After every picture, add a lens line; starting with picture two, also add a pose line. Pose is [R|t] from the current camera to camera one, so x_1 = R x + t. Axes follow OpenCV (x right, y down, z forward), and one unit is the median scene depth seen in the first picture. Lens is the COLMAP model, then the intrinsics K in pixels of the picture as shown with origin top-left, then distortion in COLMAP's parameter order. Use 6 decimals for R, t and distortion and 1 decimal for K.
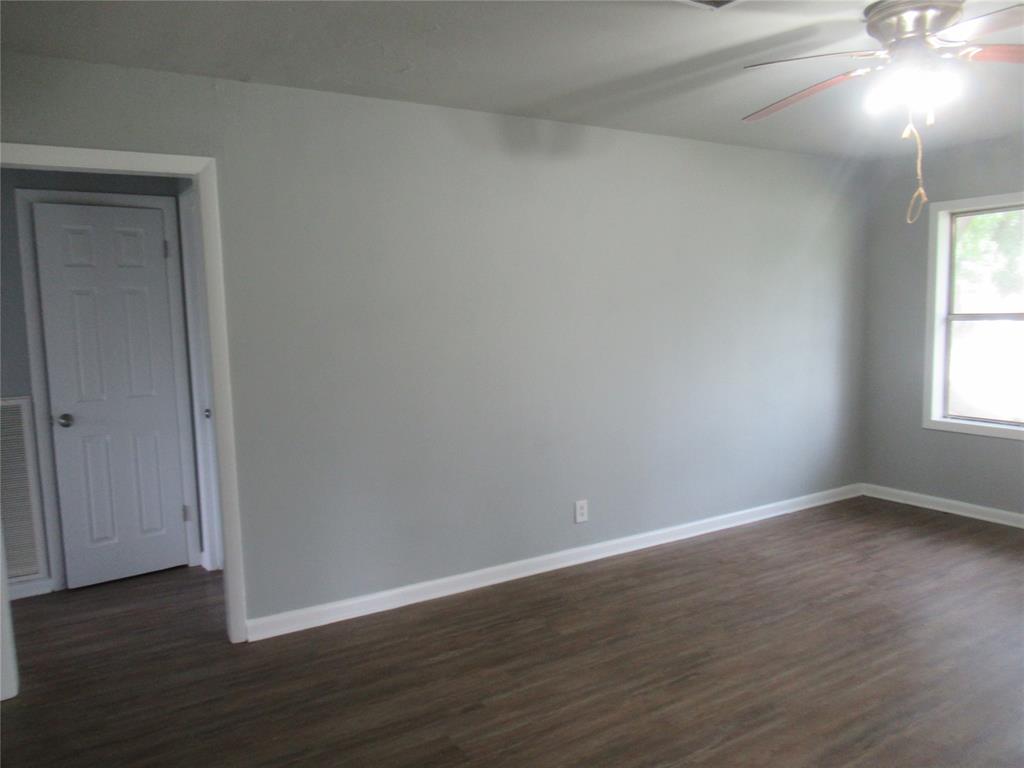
lens RADIAL K [[742.2, 0, 517.0], [0, 742.2, 389.6], [0, 0, 1]] dist [-0.020636, 0.008106]
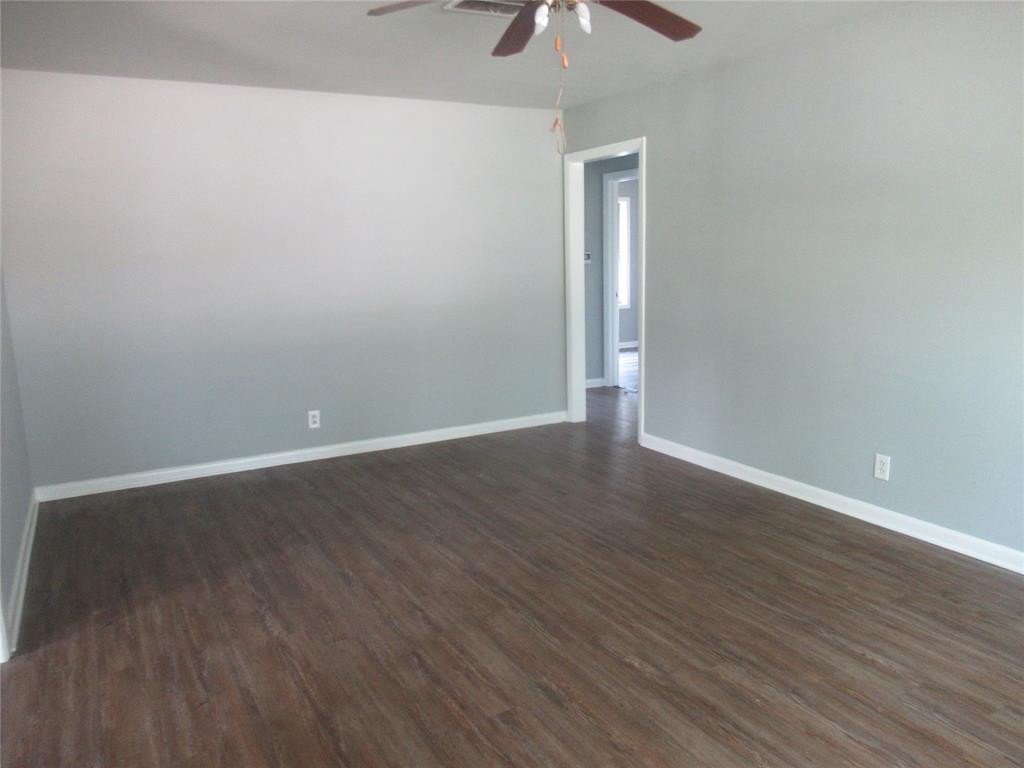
lens RADIAL K [[742.2, 0, 517.0], [0, 742.2, 389.6], [0, 0, 1]] dist [-0.020636, 0.008106]
pose [[-0.018924, 0.208554, -0.977828, 1.057318], [-0.085879, 0.974049, 0.209410, -0.079117], [0.996126, 0.087938, -0.000523, 0.647990]]
